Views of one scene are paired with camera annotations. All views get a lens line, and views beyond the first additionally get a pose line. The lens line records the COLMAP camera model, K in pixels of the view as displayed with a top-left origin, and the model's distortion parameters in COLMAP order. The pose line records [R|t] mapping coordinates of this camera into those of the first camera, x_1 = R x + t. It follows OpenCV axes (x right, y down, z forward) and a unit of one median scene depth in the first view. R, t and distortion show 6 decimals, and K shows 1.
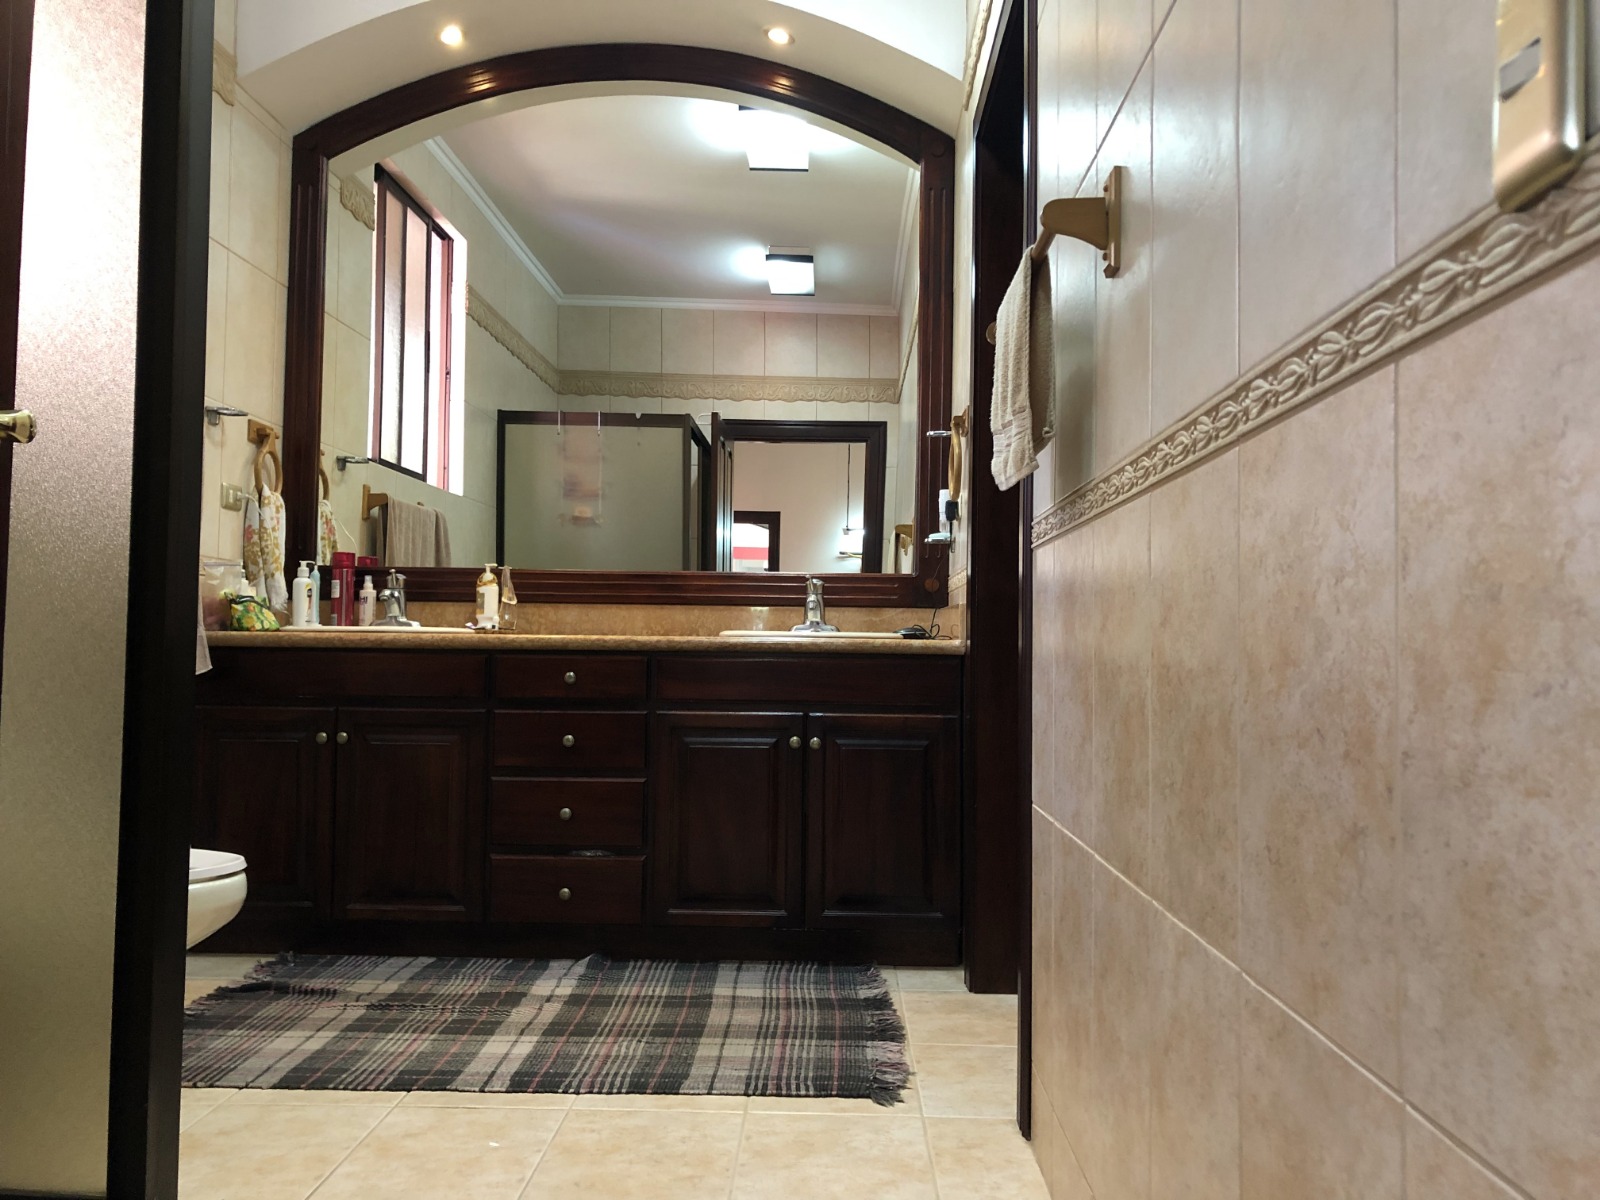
lens RADIAL K [[1313.0, 0, 801.5], [0, 1313.0, 600.7], [0, 0, 1]] dist [0.014816, -0.019435]
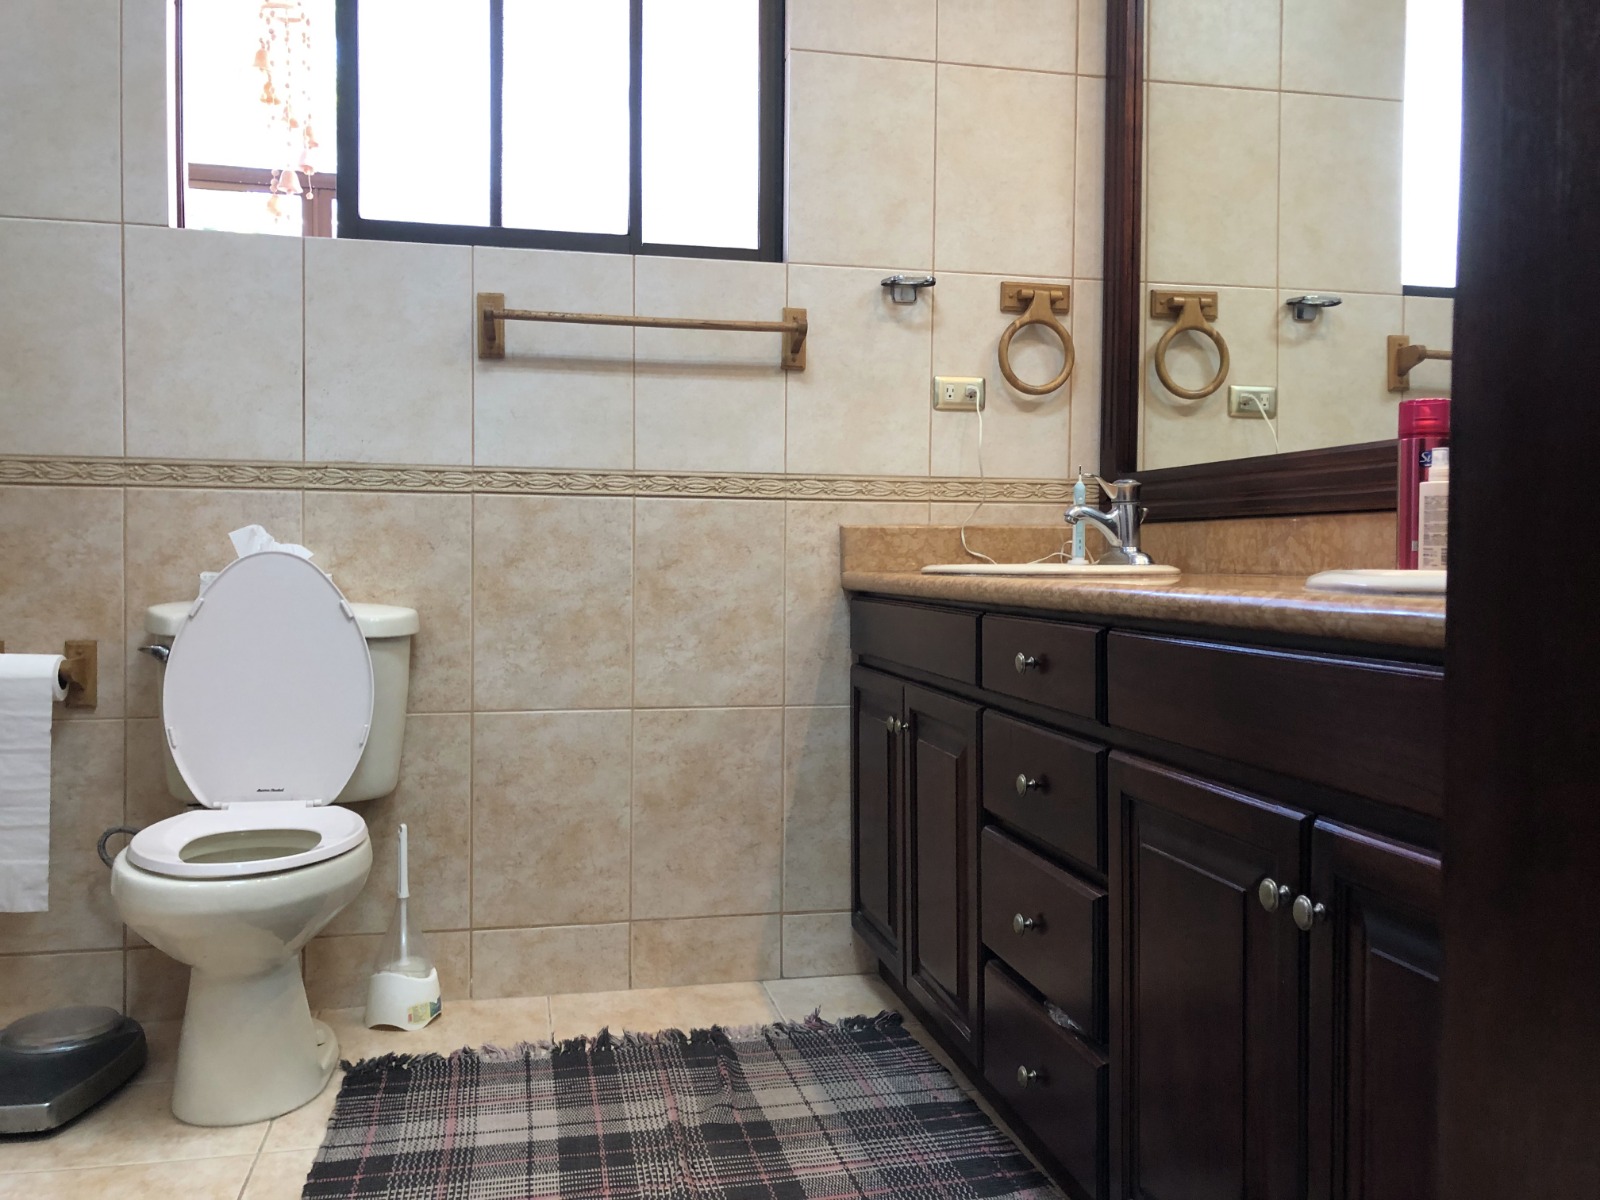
lens RADIAL K [[1313.0, 0, 801.8], [0, 1313.0, 600.5], [0, 0, 1]] dist [0.014816, -0.019435]
pose [[0.242640, 0.018221, -0.969945, 0.359216], [0.028523, 0.999257, 0.025907, 0.023188], [0.969697, -0.033952, 0.241940, 0.956837]]
